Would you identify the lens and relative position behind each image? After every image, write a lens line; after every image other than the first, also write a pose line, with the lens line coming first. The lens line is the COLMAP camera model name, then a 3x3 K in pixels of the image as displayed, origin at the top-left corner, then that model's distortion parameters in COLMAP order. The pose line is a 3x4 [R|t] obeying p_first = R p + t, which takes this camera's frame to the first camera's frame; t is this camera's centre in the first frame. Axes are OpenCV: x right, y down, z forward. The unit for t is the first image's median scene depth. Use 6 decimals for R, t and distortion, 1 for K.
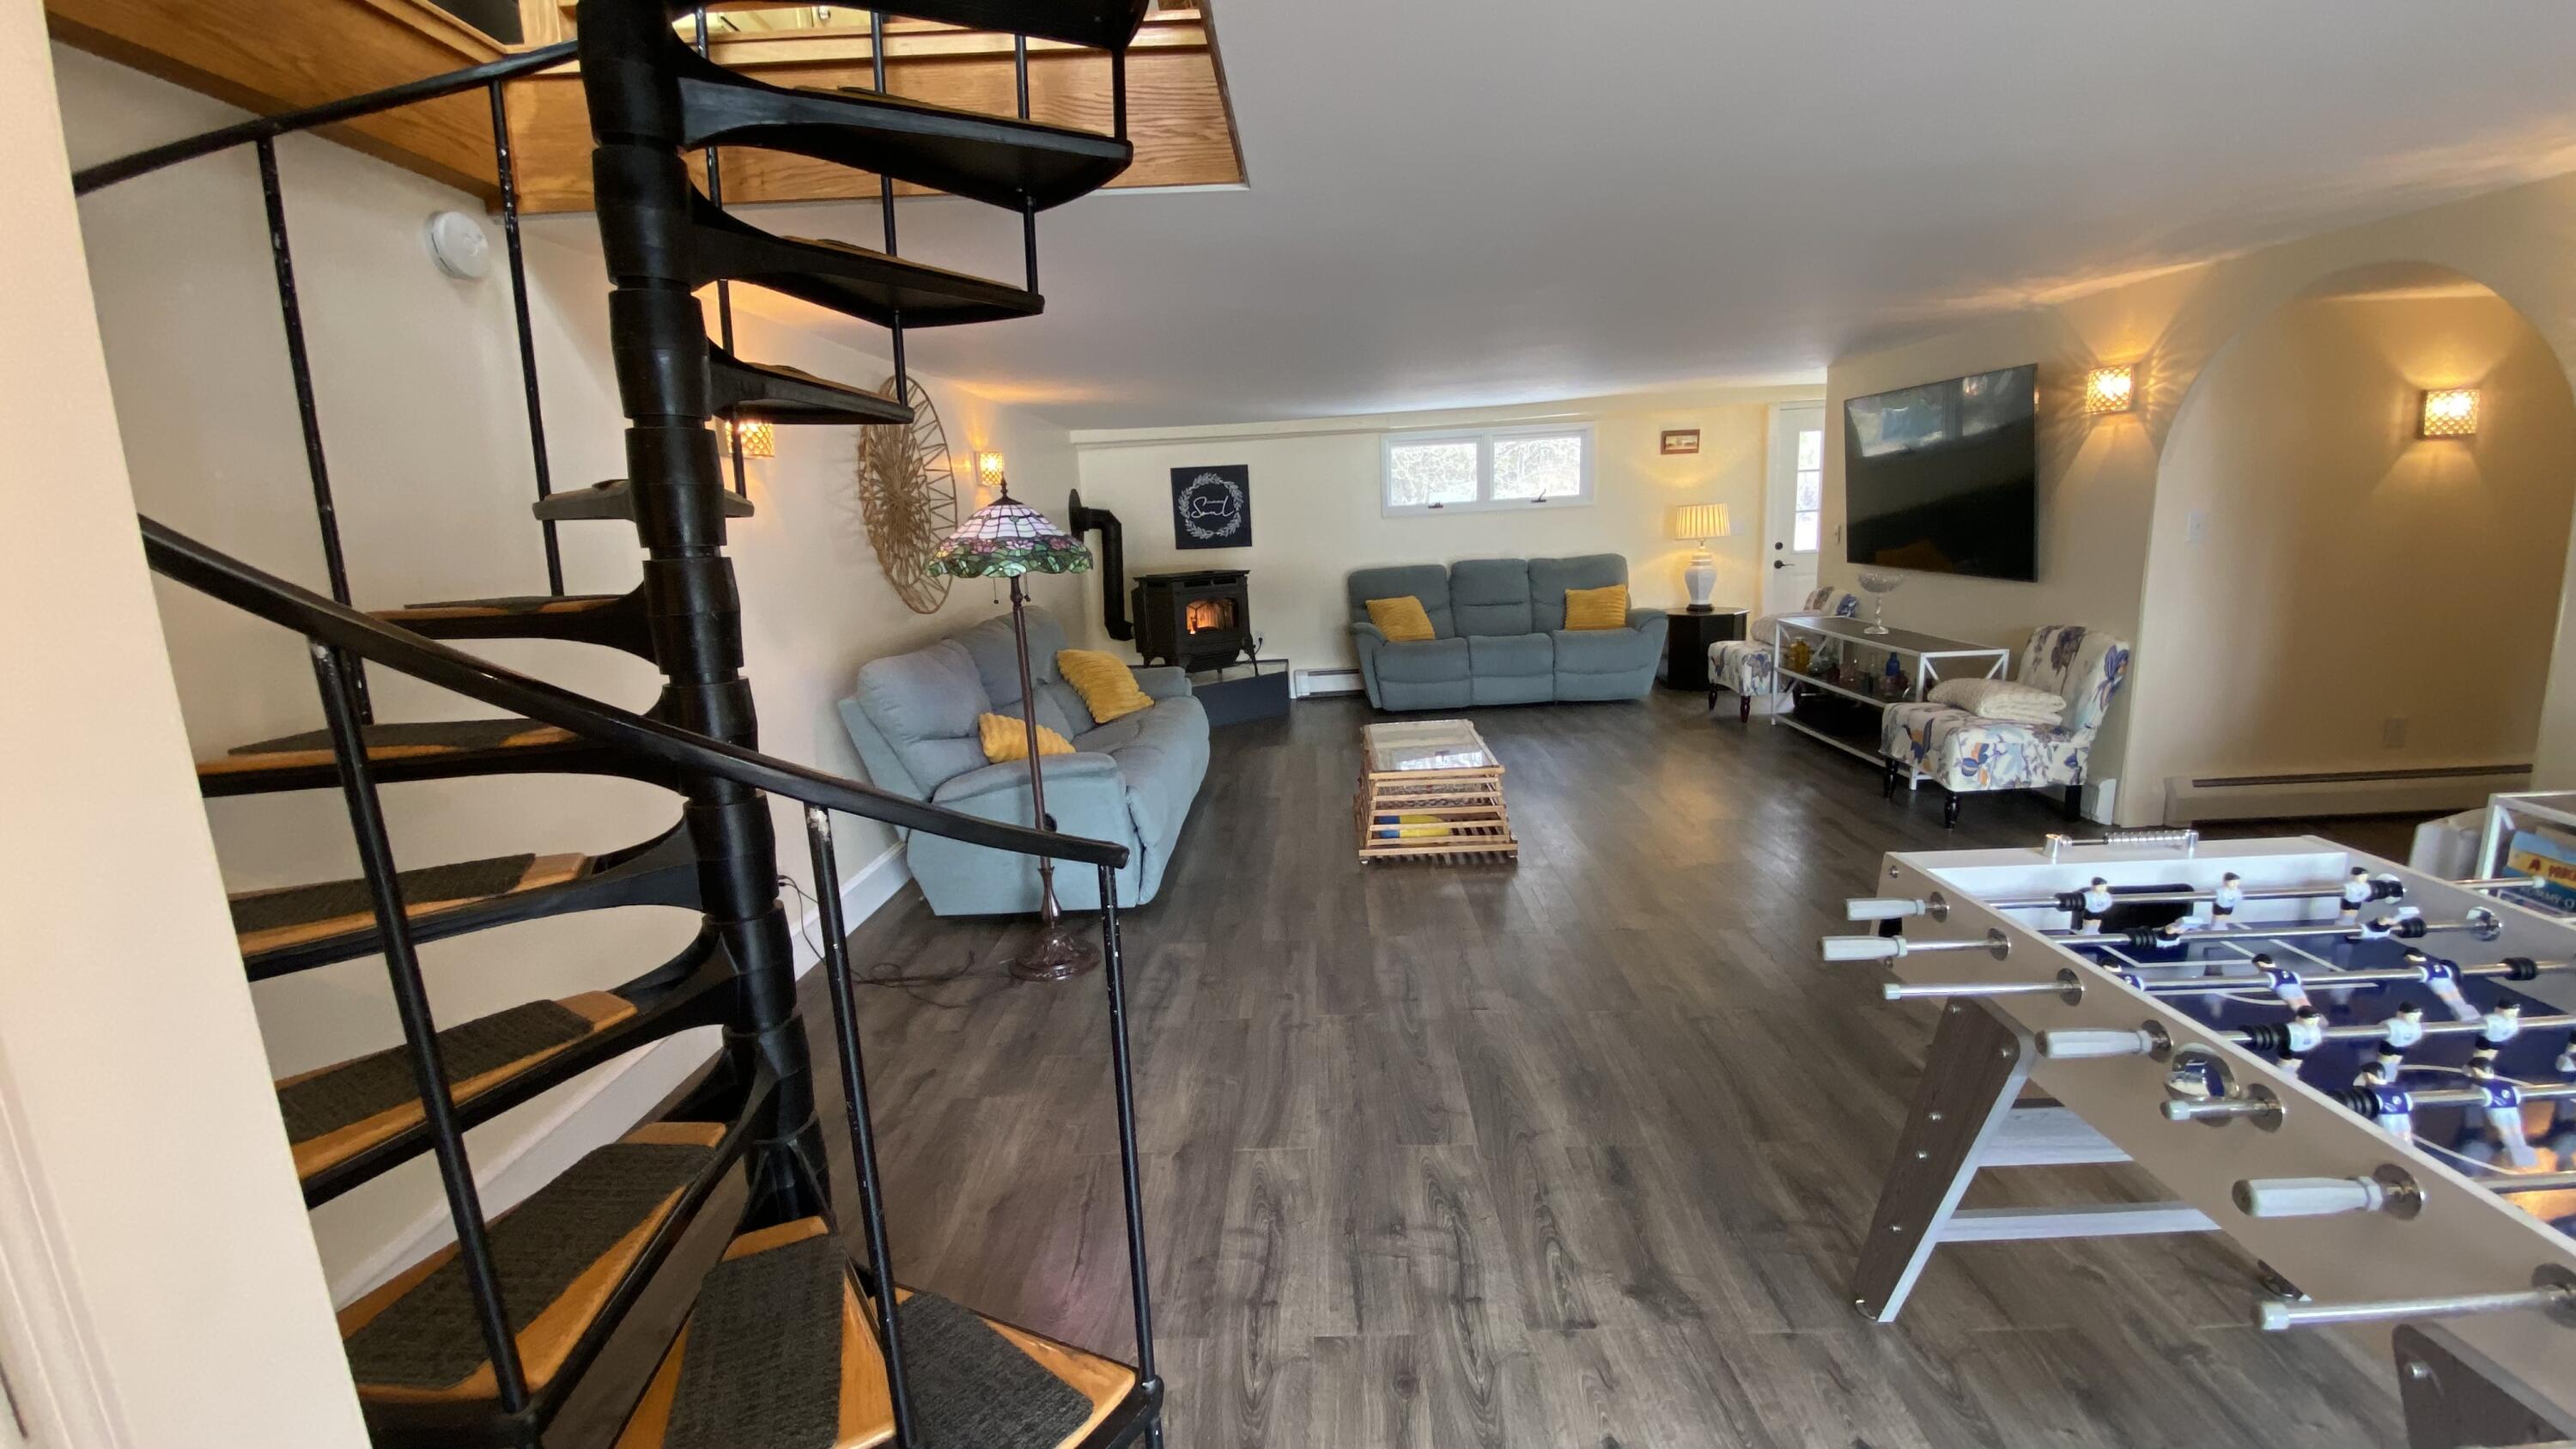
lens RADIAL K [[1046.8, 0, 1283.8], [0, 1046.8, 715.6], [0, 0, 1]] dist [0.026678, -0.025935]
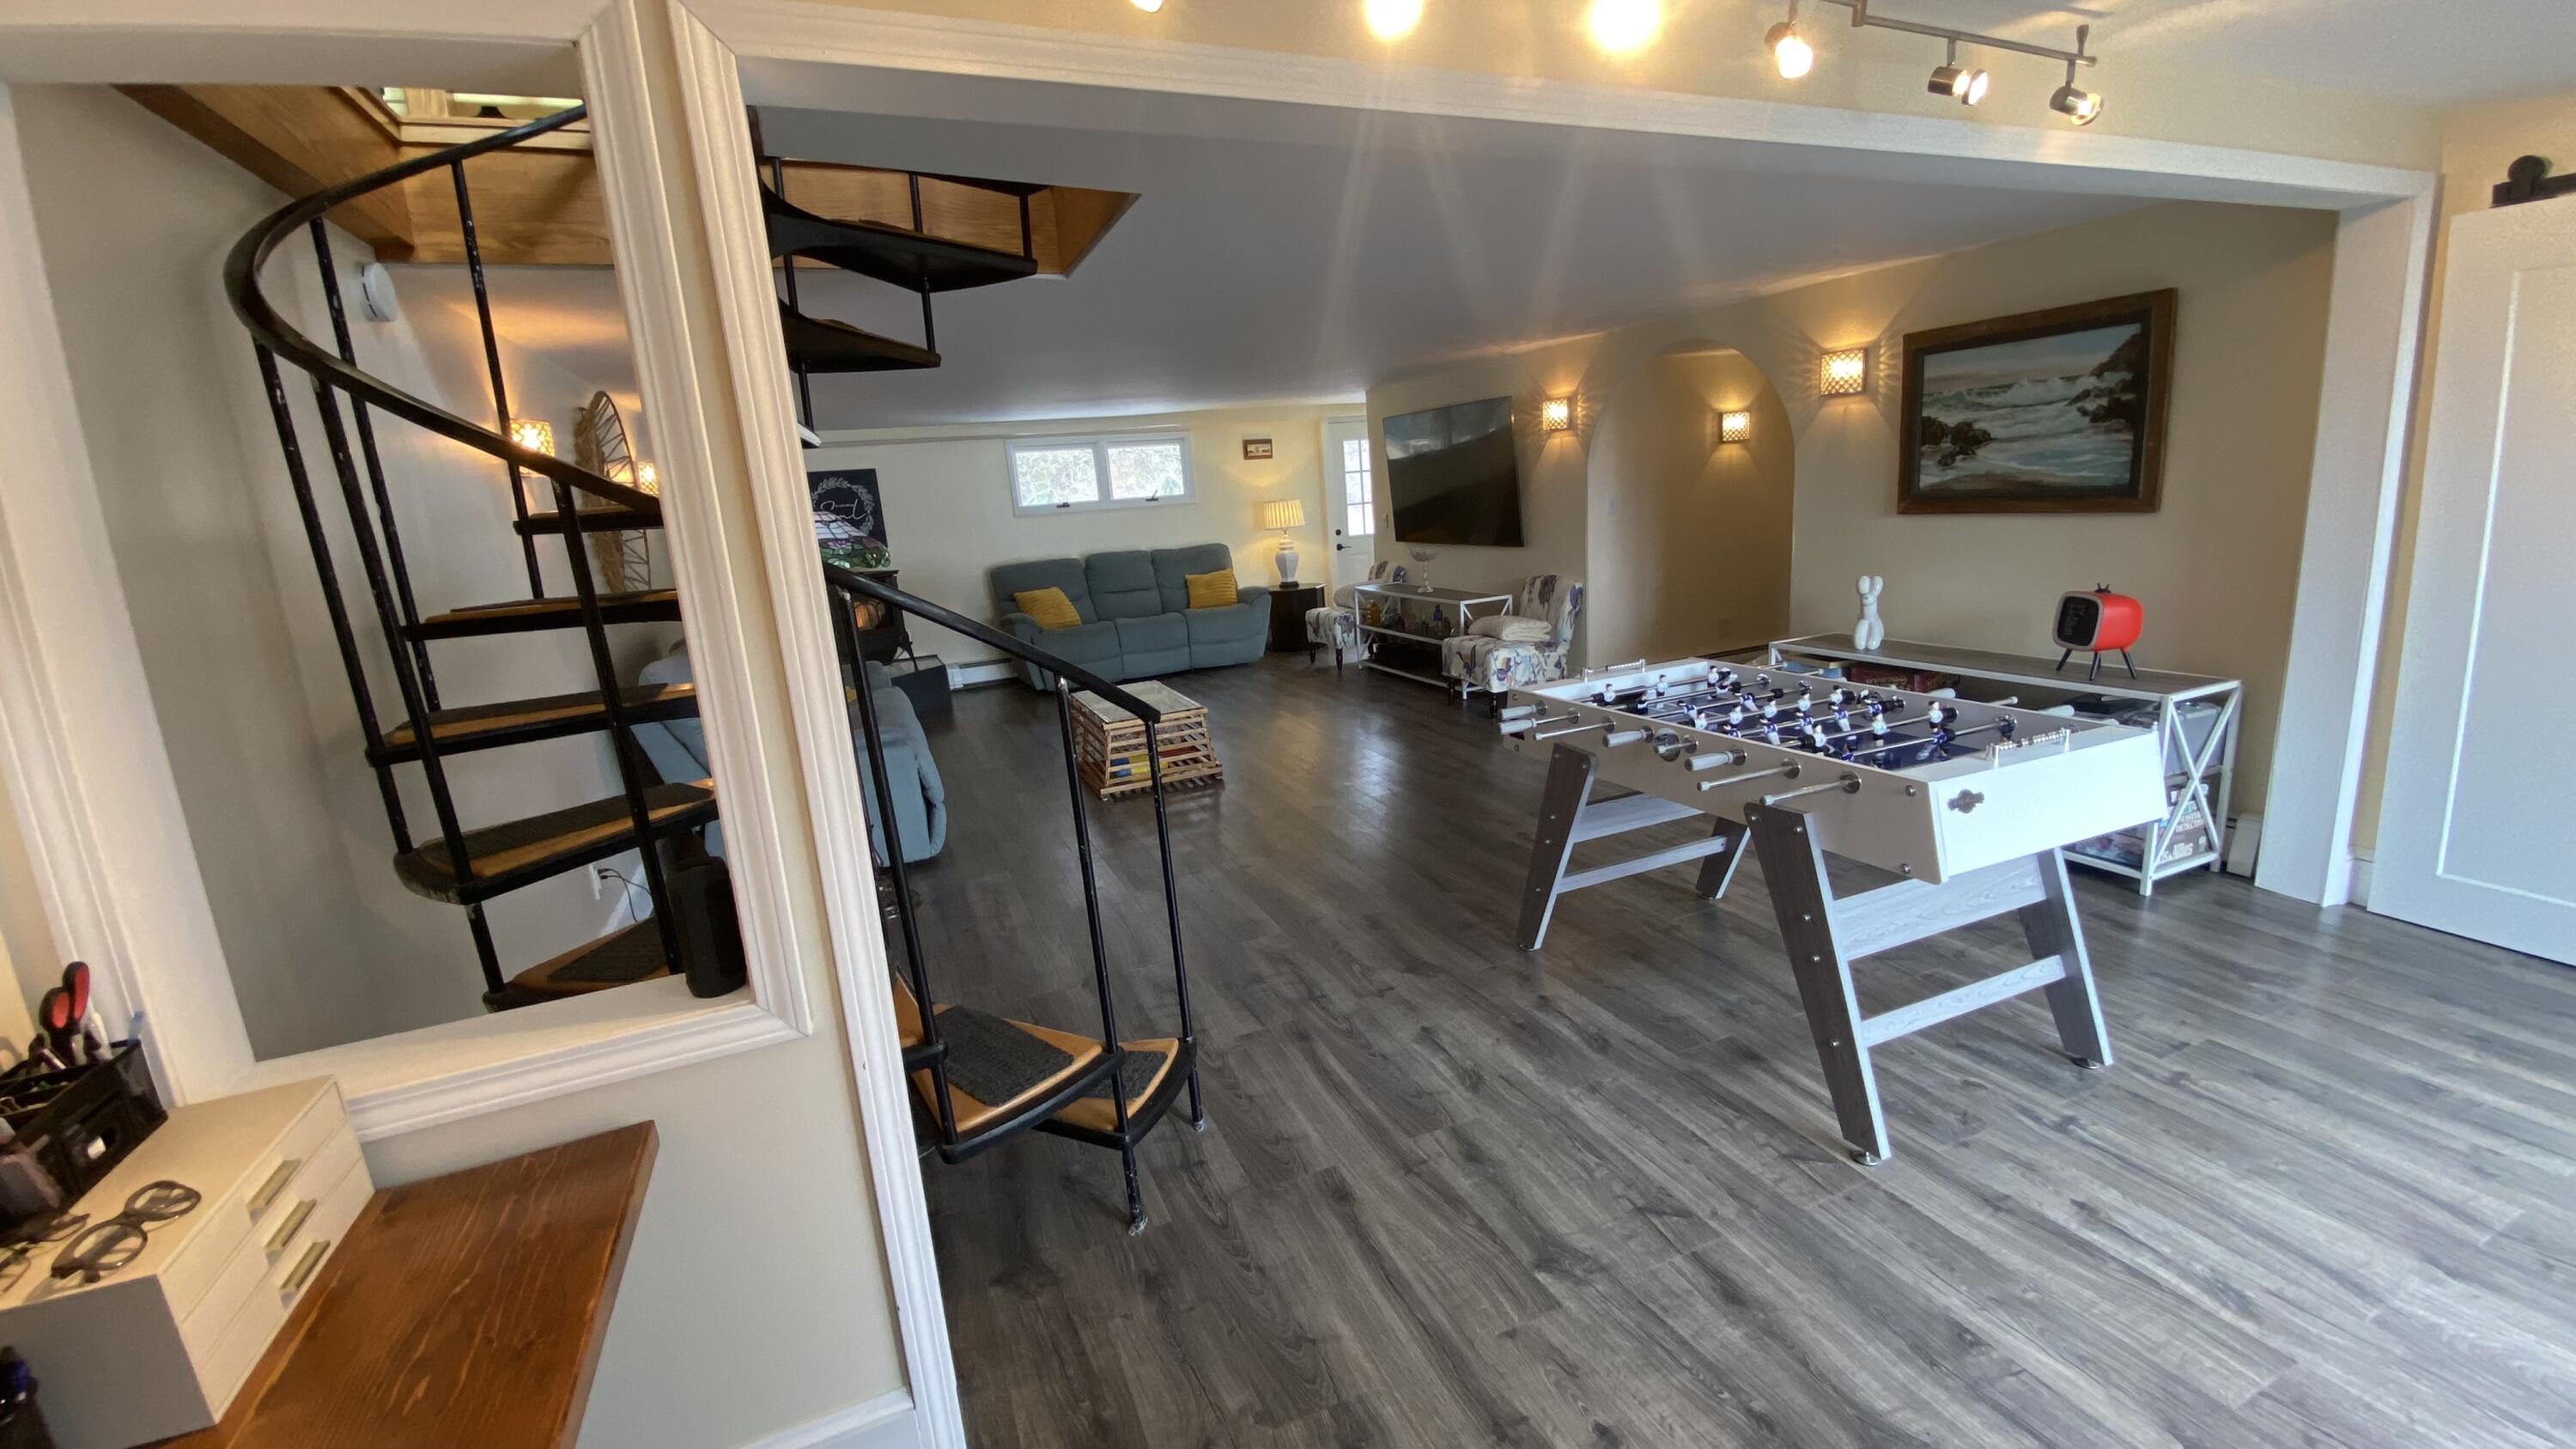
lens RADIAL K [[1049.9, 0, 1288.0], [0, 1049.9, 724.5], [0, 0, 1]] dist [0.071650, -0.062923]
pose [[0.905668, -0.110067, 0.409451, -0.194926], [0.108033, 0.993748, 0.028176, 0.039067], [-0.409992, 0.018716, 0.911897, -0.181544]]
